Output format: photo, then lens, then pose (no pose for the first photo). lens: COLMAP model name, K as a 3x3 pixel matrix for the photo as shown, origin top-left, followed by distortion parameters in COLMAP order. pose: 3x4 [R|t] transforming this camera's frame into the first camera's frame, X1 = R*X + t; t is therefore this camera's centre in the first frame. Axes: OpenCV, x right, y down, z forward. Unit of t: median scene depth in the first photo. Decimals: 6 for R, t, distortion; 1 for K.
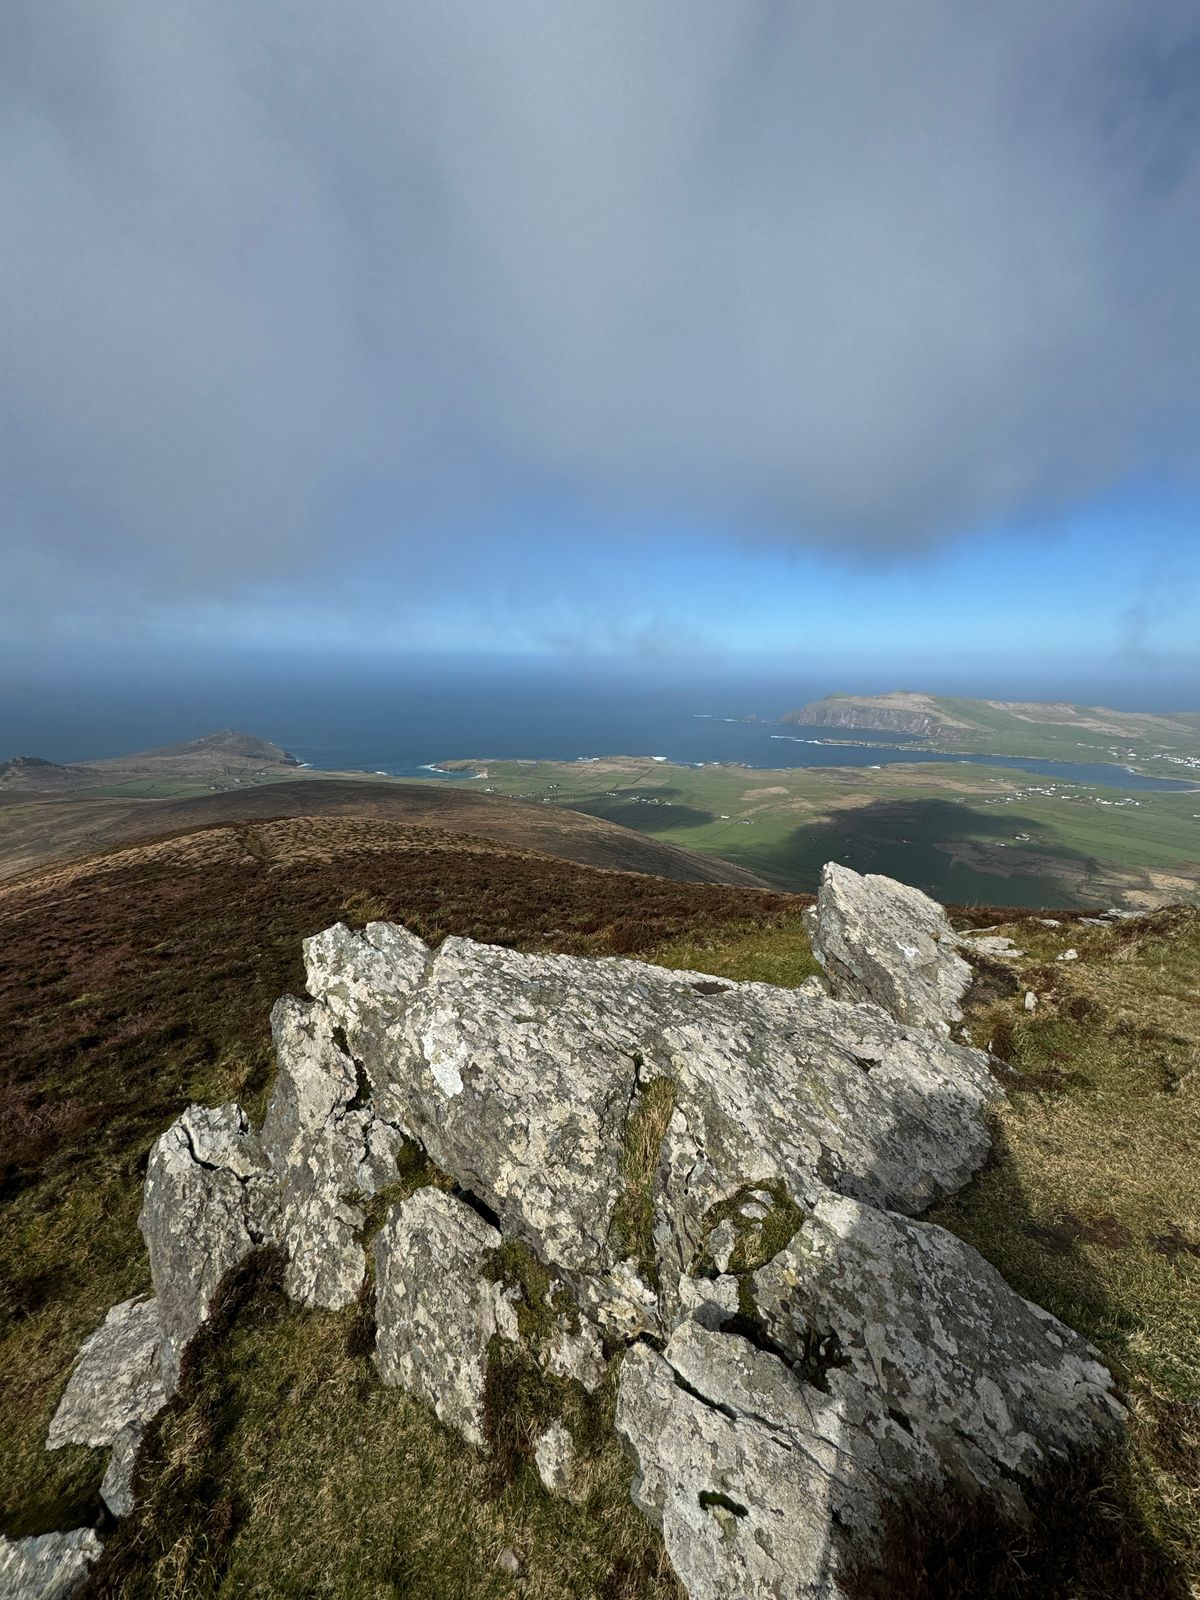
lens RADIAL K [[630.3, 0, 601.0], [0, 630.3, 802.0], [0, 0, 1]] dist [0.000275, 0.000581]
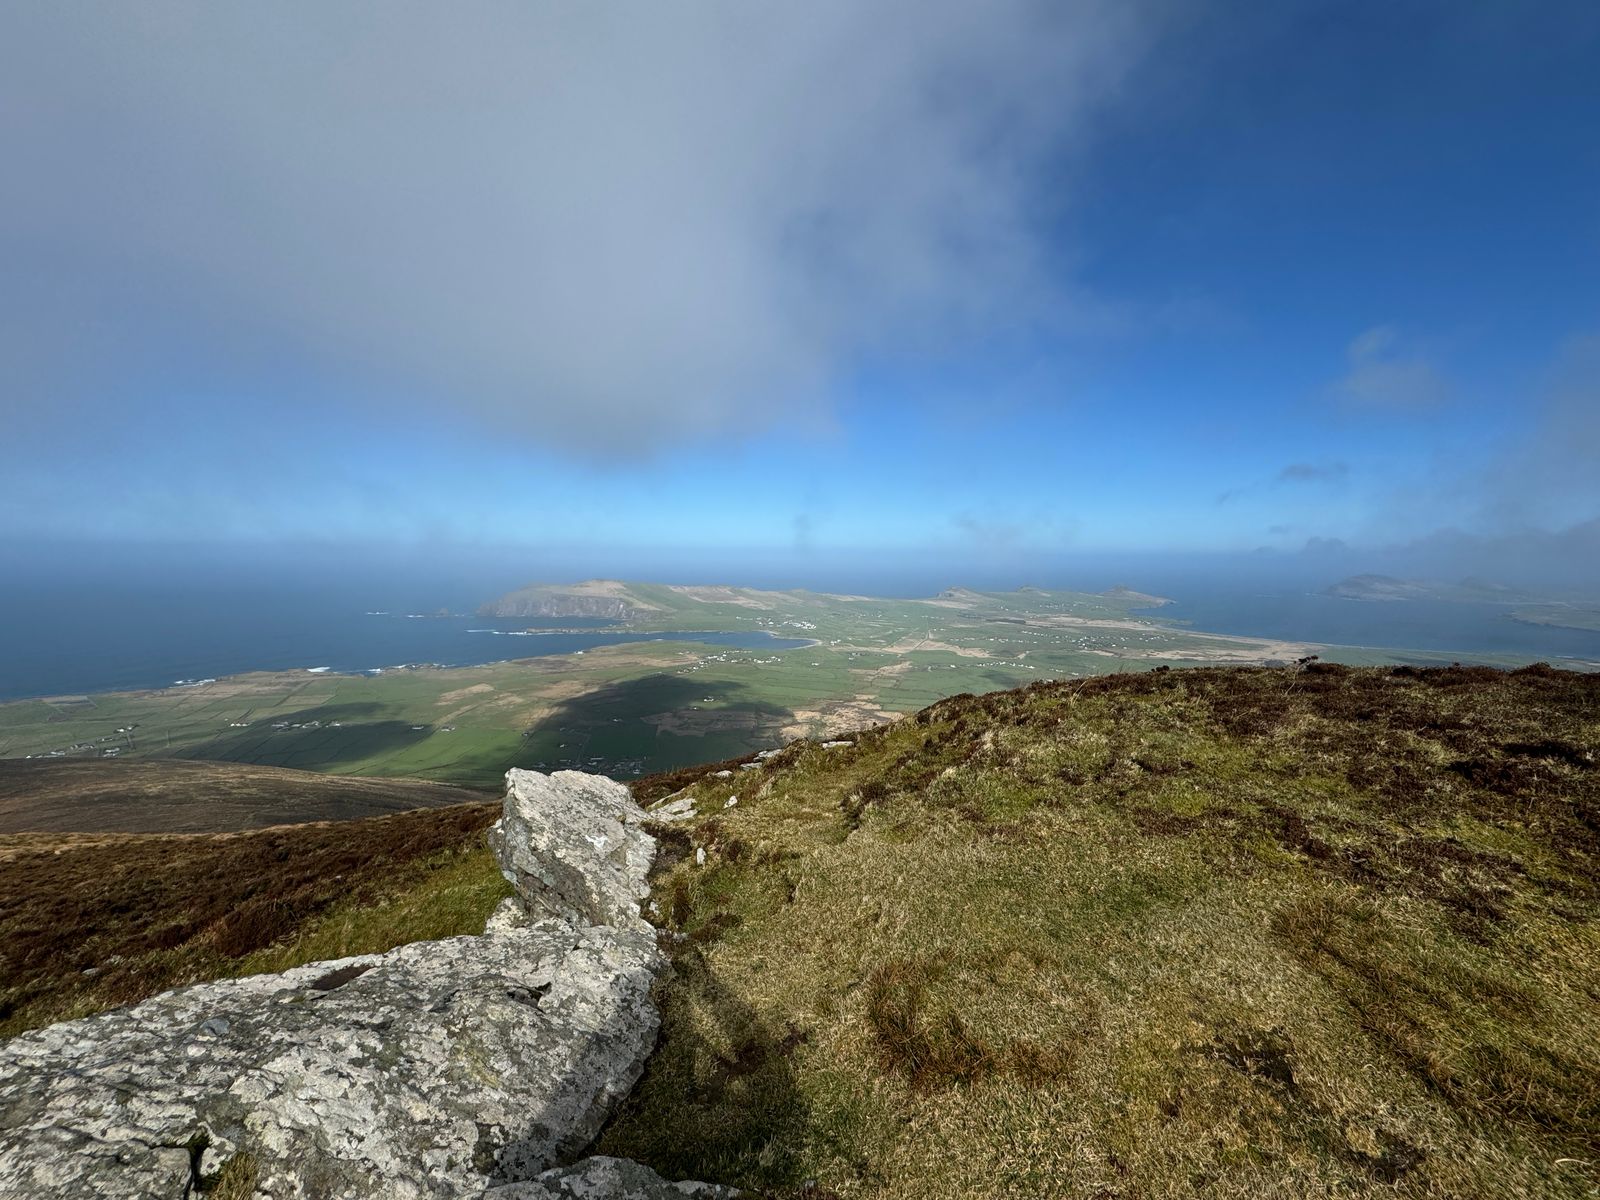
lens RADIAL K [[630.3, 0, 797.6], [0, 630.3, 598.4], [0, 0, 1]] dist [0.000275, 0.000581]
pose [[0.740116, -0.045010, 0.670971, 0.059981], [0.139861, 0.986243, -0.088115, -0.013604], [-0.657775, 0.159058, 0.736229, -0.016084]]
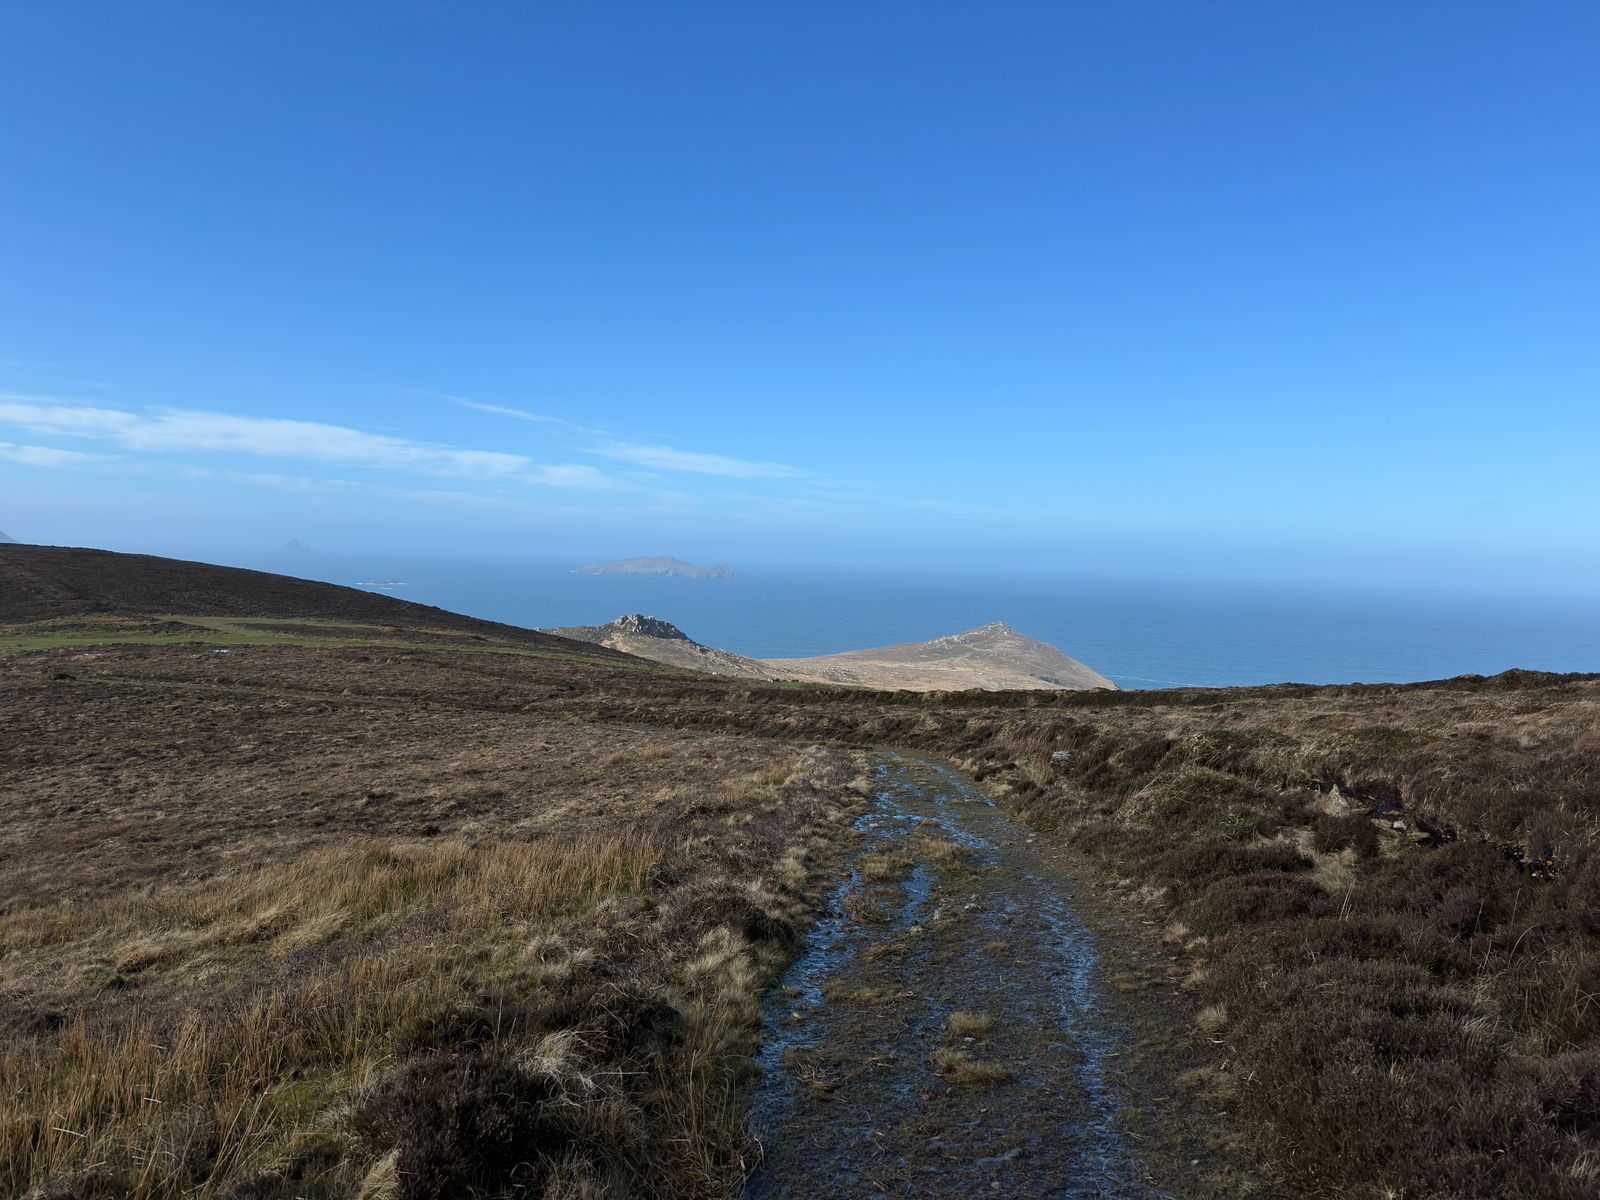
lens RADIAL K [[630.3, 0, 799.6], [0, 630.3, 599.9], [0, 0, 1]] dist [0.000275, 0.000581]
pose [[0.760063, -0.033514, -0.648985, -1.895644], [-0.159608, 0.958452, -0.236422, 0.029918], [0.629944, 0.283279, 0.723134, 2.646825]]
